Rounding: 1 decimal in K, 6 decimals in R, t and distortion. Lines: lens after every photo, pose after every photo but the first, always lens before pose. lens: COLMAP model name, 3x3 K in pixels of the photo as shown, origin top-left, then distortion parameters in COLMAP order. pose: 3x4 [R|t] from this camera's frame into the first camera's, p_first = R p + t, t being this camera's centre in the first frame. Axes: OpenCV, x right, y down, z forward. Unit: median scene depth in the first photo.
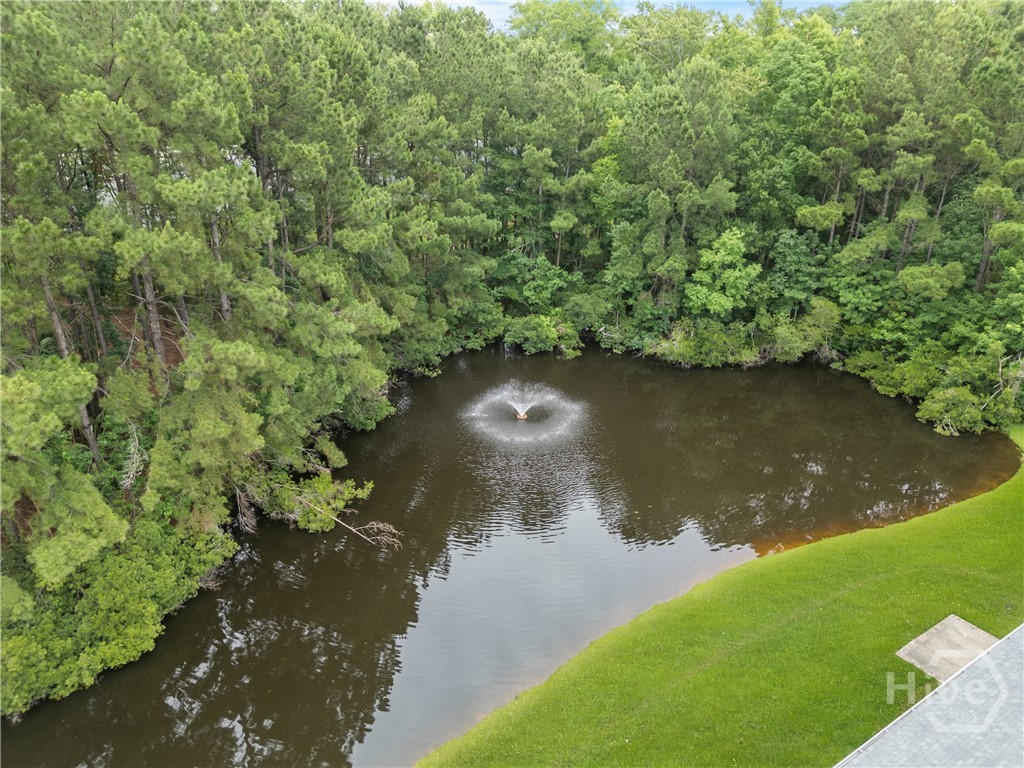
lens RADIAL K [[711.2, 0, 513.3], [0, 711.2, 400.3], [0, 0, 1]] dist [0.077378, -0.069592]
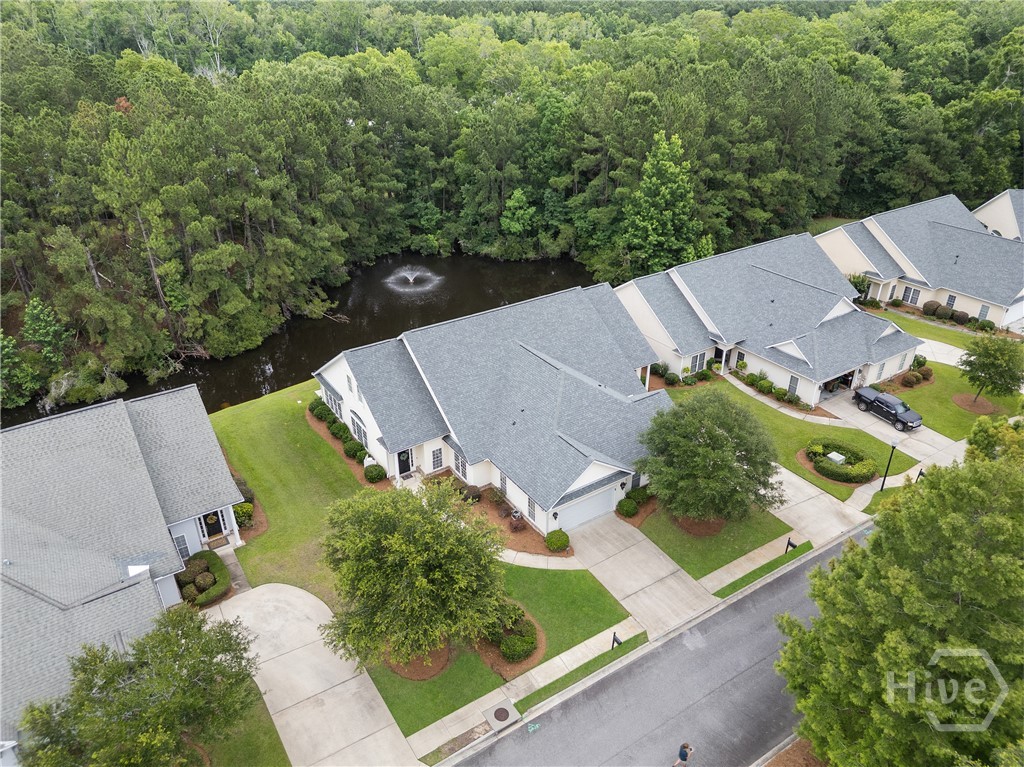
lens RADIAL K [[711.2, 0, 513.3], [0, 711.2, 399.8], [0, 0, 1]] dist [0.077378, -0.069592]
pose [[0.999921, -0.009286, 0.008504, 0.264753], [0.008542, 0.996455, 0.083693, 0.177807], [-0.009252, -0.083613, 0.996455, -1.025030]]
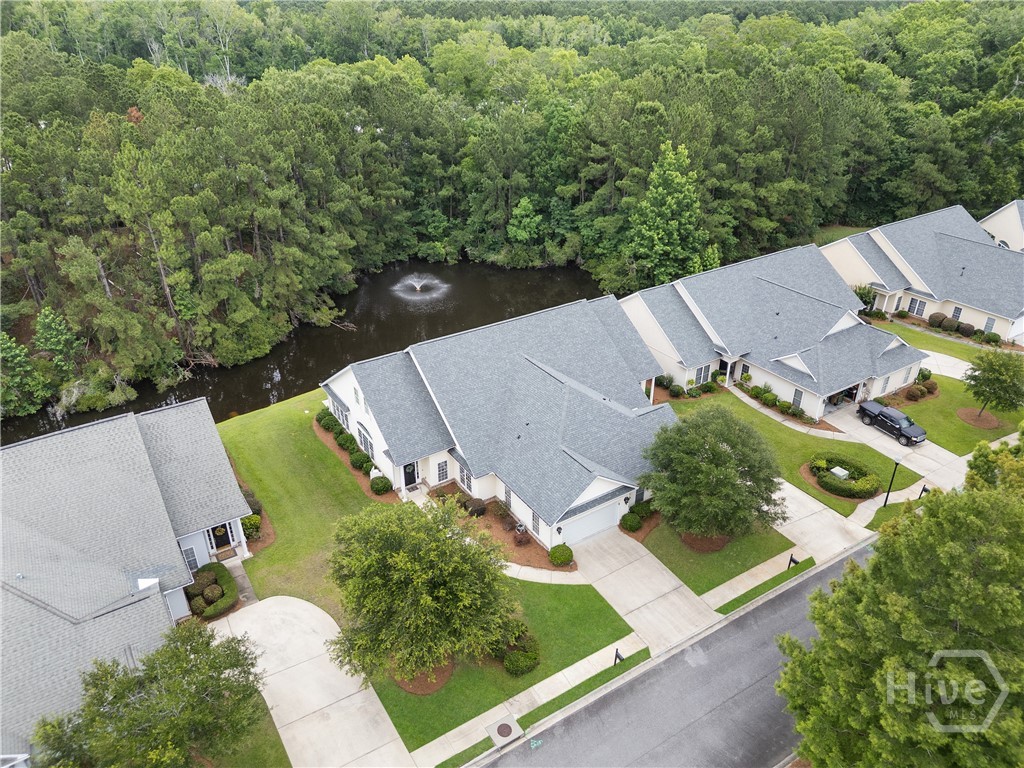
lens RADIAL K [[711.2, 0, 513.3], [0, 711.2, 400.3], [0, 0, 1]] dist [0.077378, -0.069592]
pose [[0.999994, -0.003356, 0.000011, 0.266168], [0.003344, 0.996526, 0.083218, 0.159105], [-0.000290, -0.083217, 0.996531, -1.032162]]
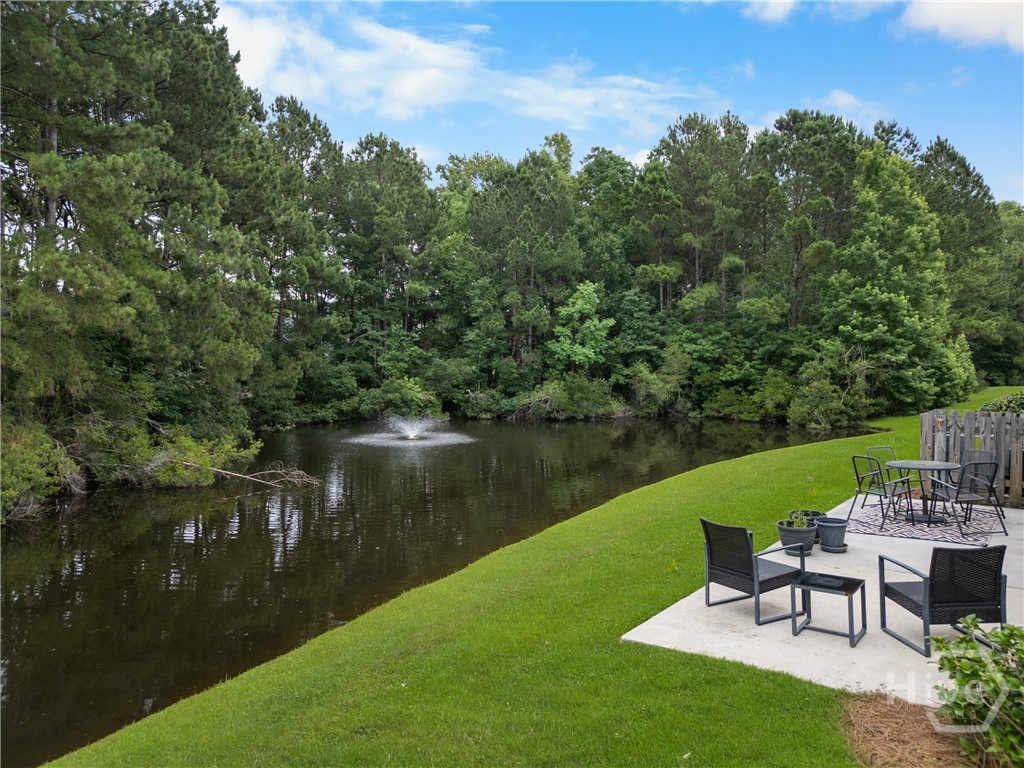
lens RADIAL K [[711.2, 0, 513.3], [0, 711.2, 400.3], [0, 0, 1]] dist [0.077378, -0.069592]
pose [[0.946016, -0.015828, 0.323732, -0.132832], [0.136841, 0.924928, -0.354657, 0.271715], [-0.293816, 0.379811, 0.877163, 0.177879]]
